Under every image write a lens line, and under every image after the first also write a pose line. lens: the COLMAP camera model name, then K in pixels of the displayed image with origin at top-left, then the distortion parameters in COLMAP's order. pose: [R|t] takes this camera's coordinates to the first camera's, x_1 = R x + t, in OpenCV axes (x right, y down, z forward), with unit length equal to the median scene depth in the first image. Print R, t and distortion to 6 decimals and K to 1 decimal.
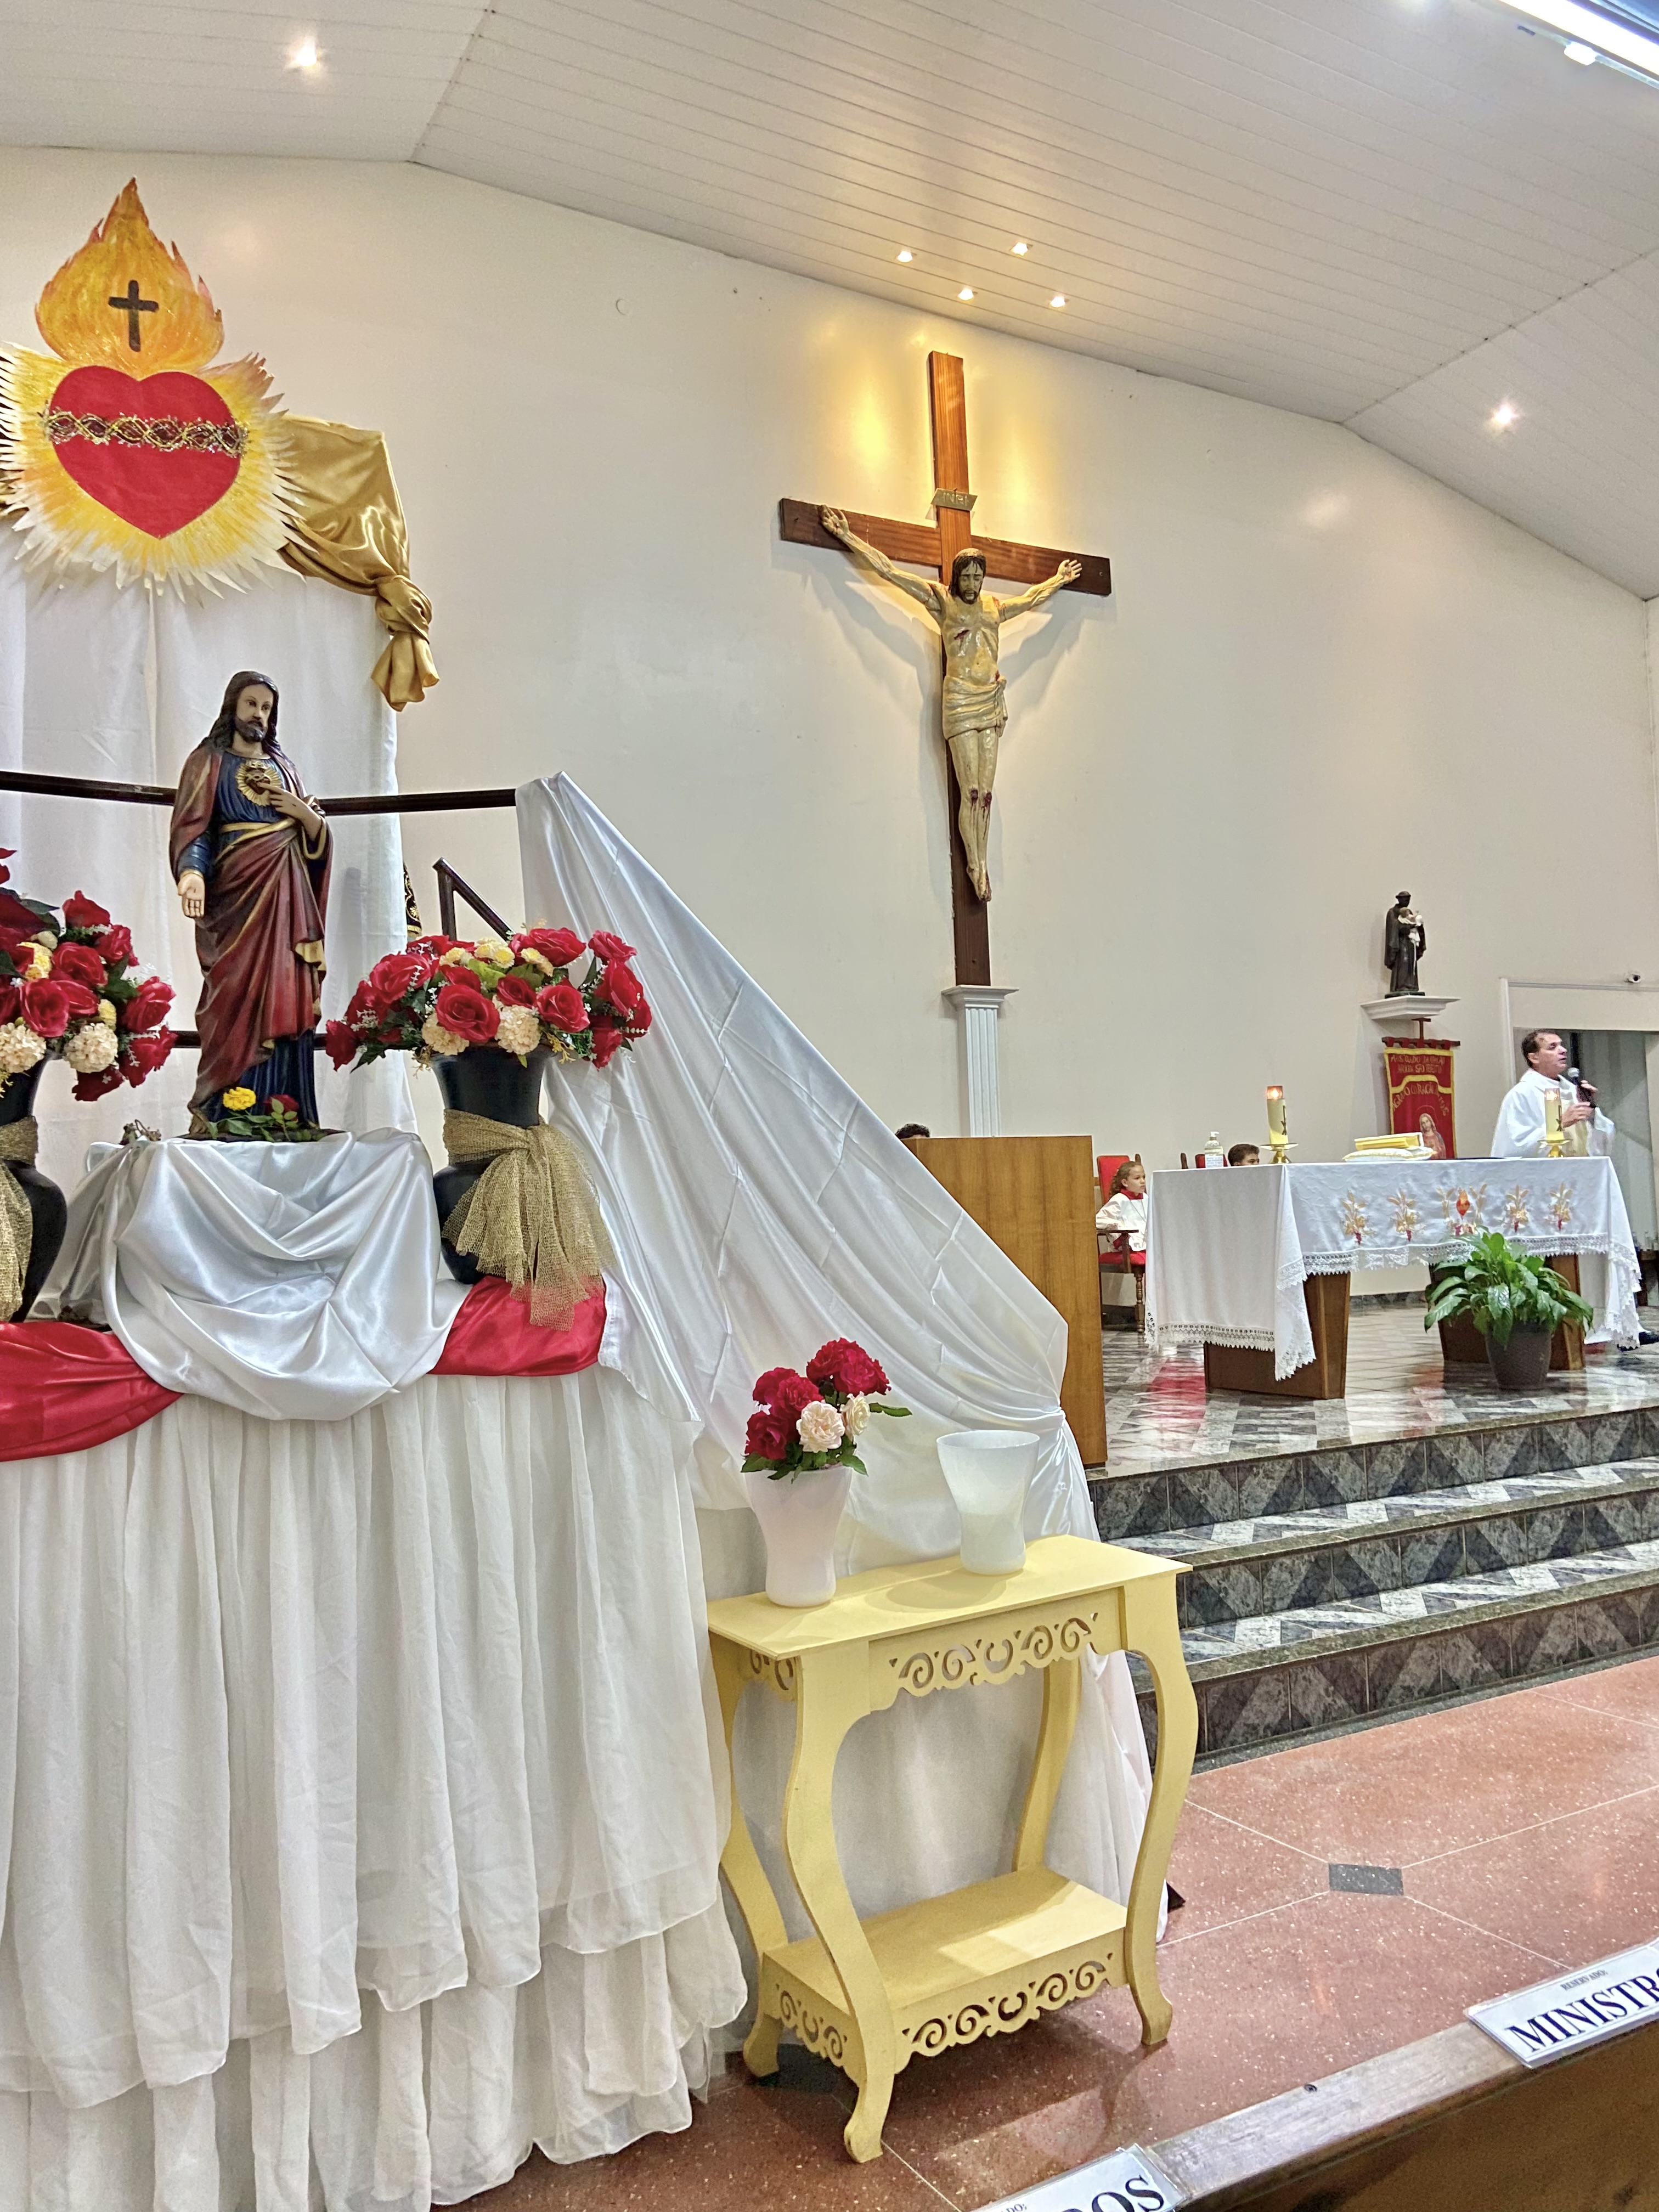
lens RADIAL K [[1660.1, 0, 835.3], [0, 1660.1, 1098.6], [0, 0, 1]] dist [0.117910, -0.152277]
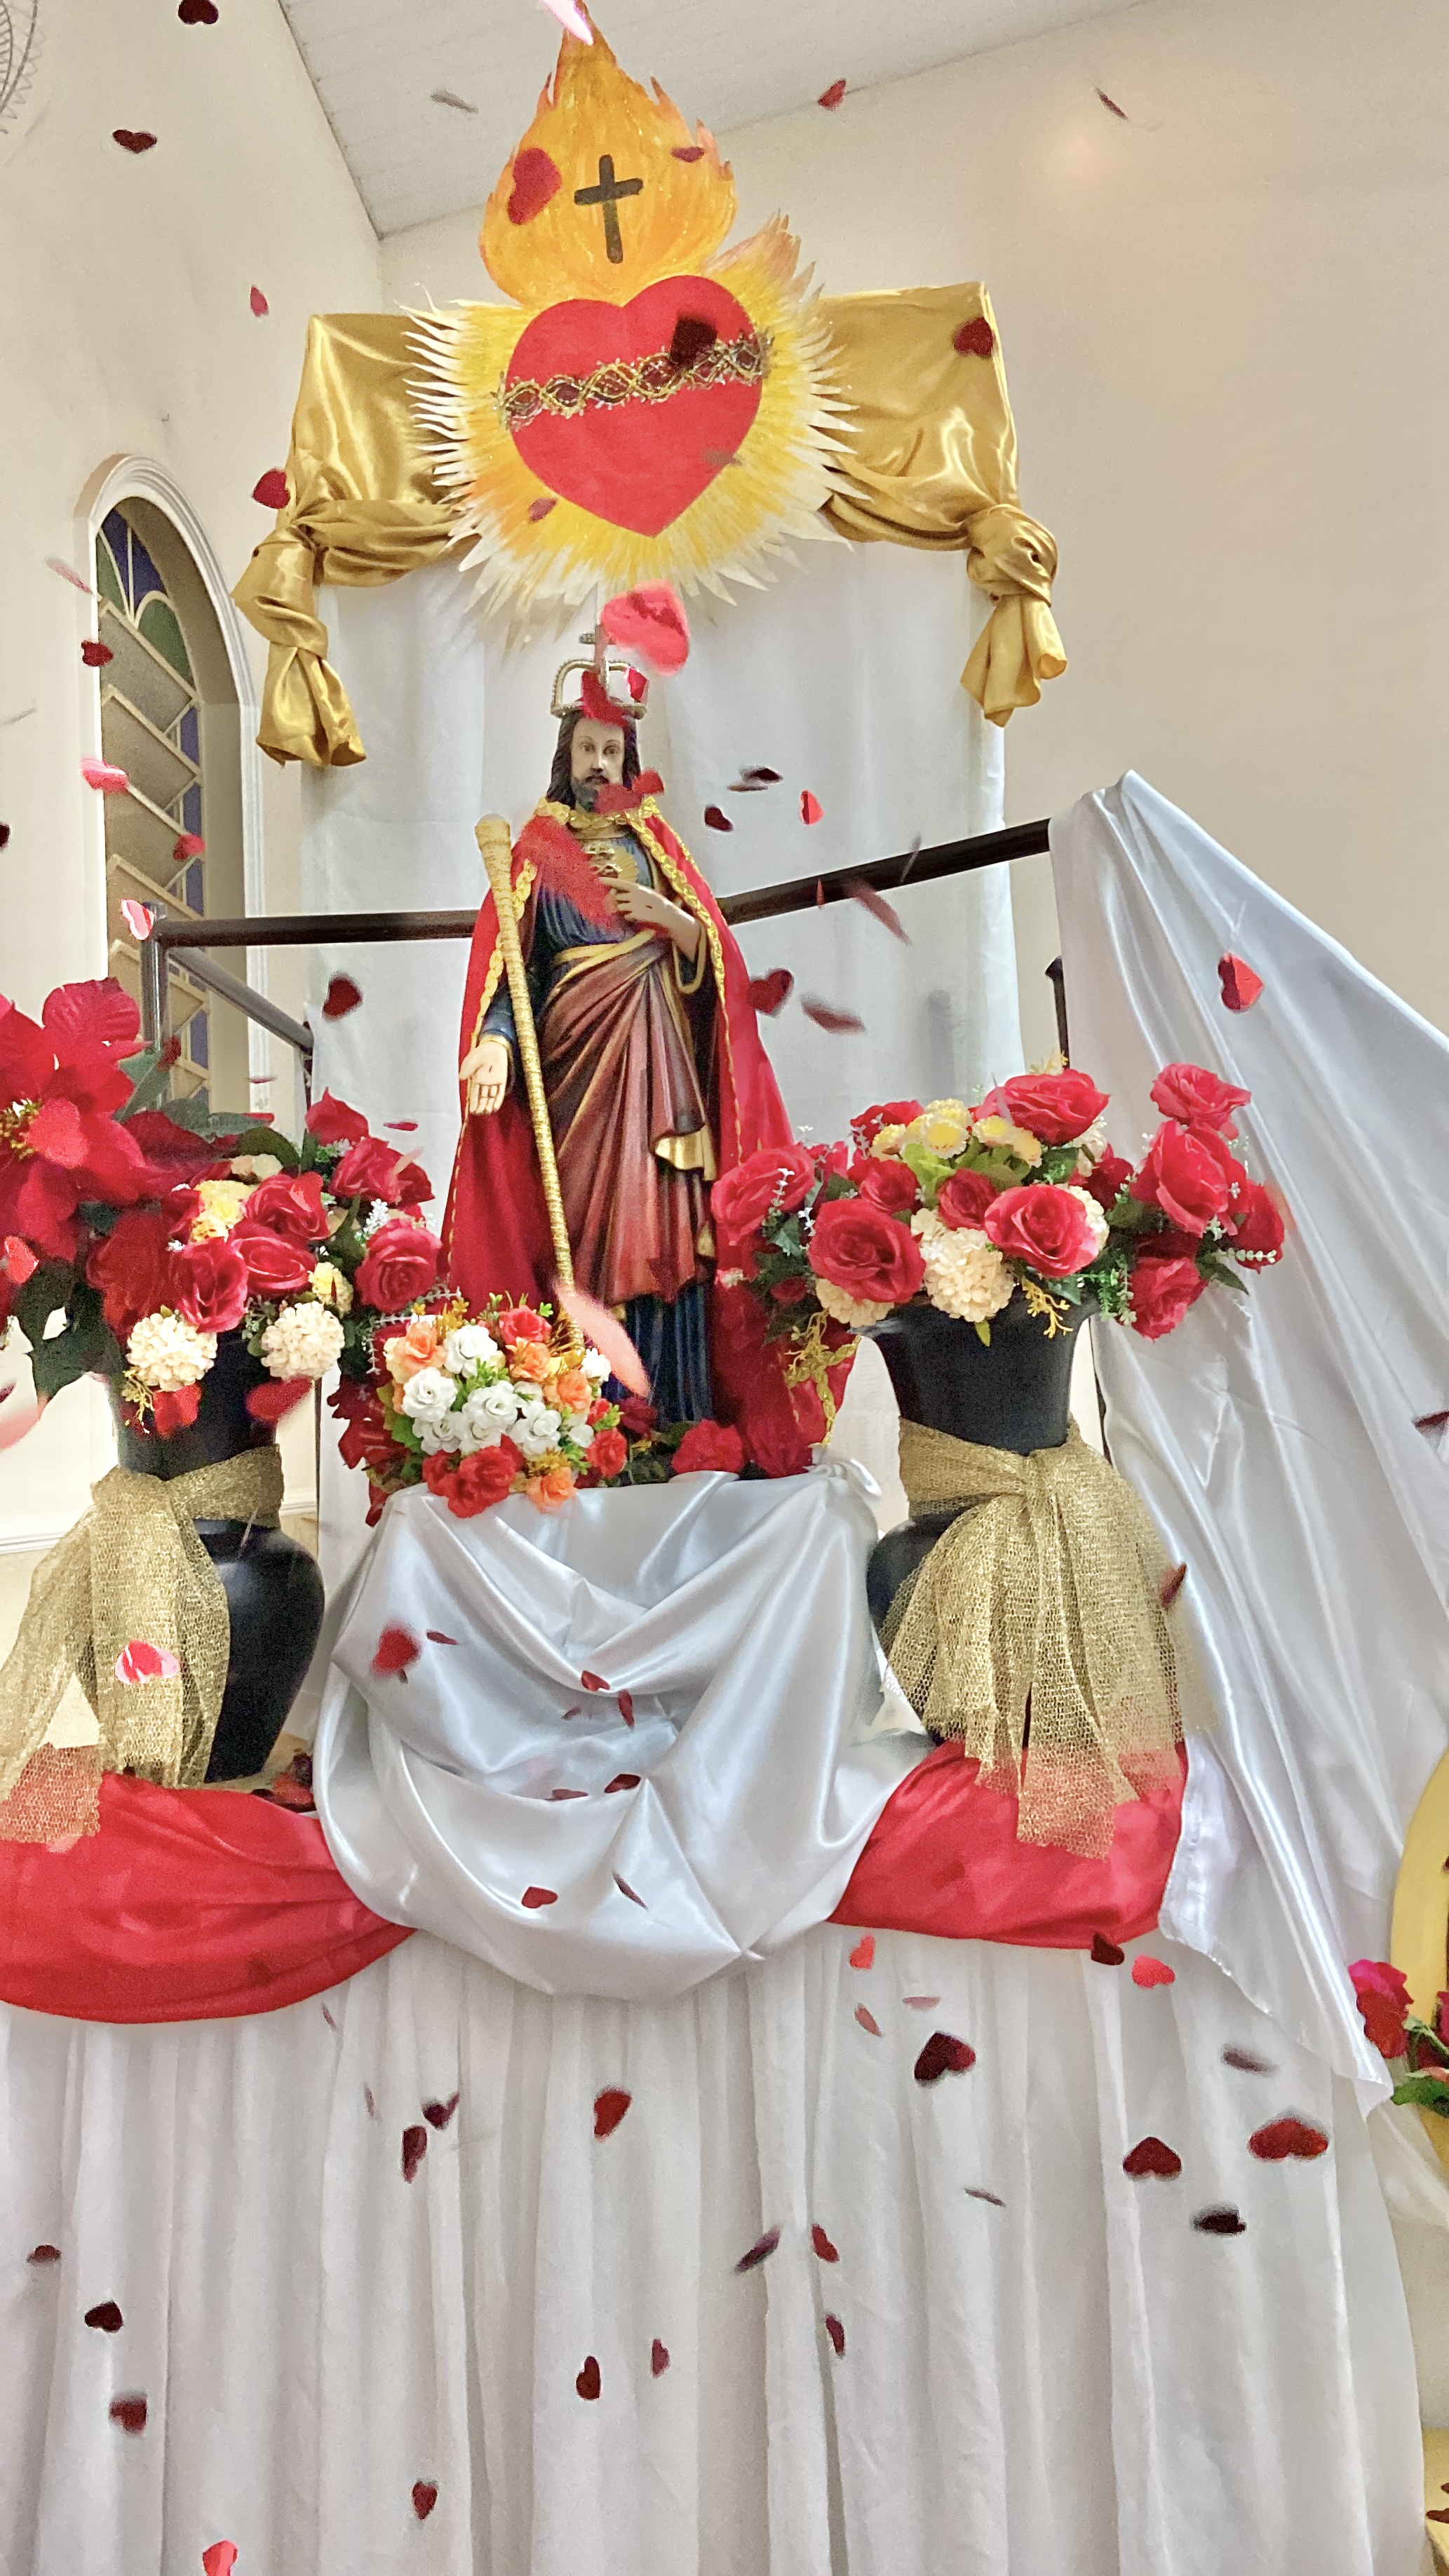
lens RADIAL K [[2126.5, 0, 710.4], [0, 2126.5, 1292.0], [0, 0, 1]] dist [0.078534, -0.007176]
pose [[0.828184, -0.035318, -0.559342, 0.088092], [0.041491, 0.999138, -0.001655, -0.029222], [0.558918, -0.021837, 0.828935, 0.306878]]
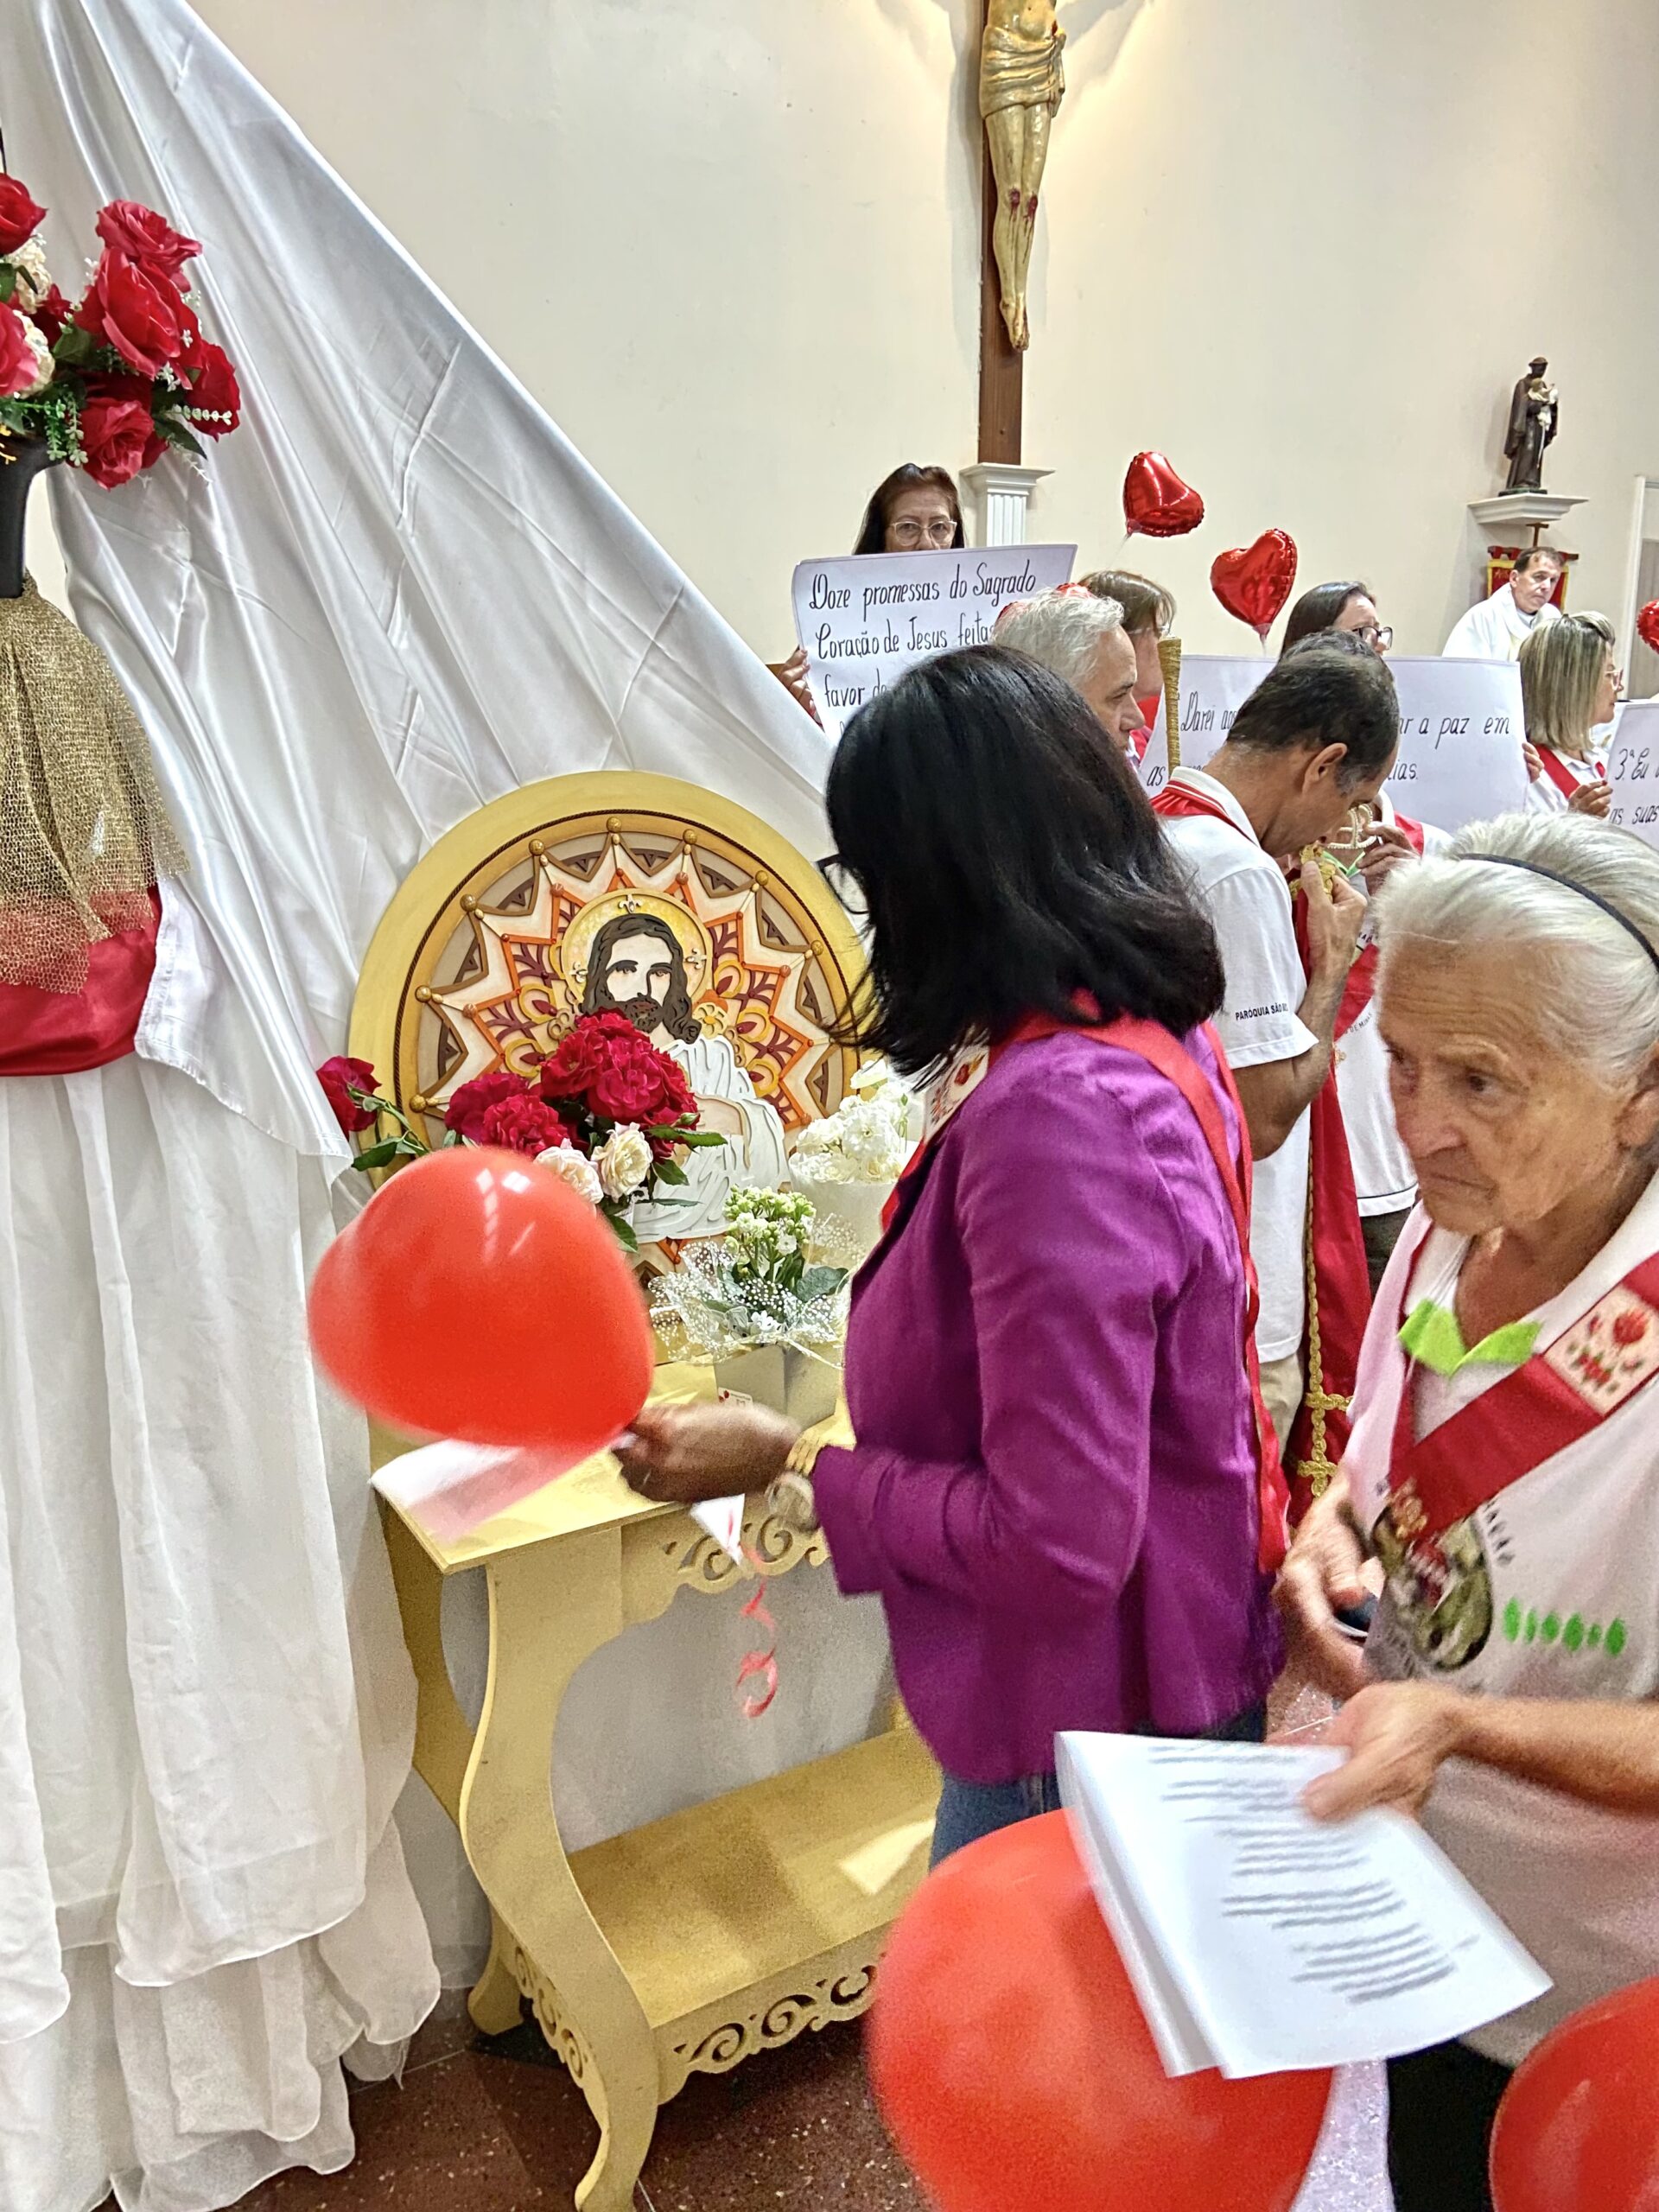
lens RADIAL K [[1660.1, 0, 835.3], [0, 1660.1, 1098.6], [0, 0, 1]] dist [0.117910, -0.152277]
pose [[0.999254, 0.036363, -0.012982, 0.074596], [-0.031303, 0.959799, 0.278937, 0.008061], [0.022603, -0.278323, 0.960222, 0.362428]]
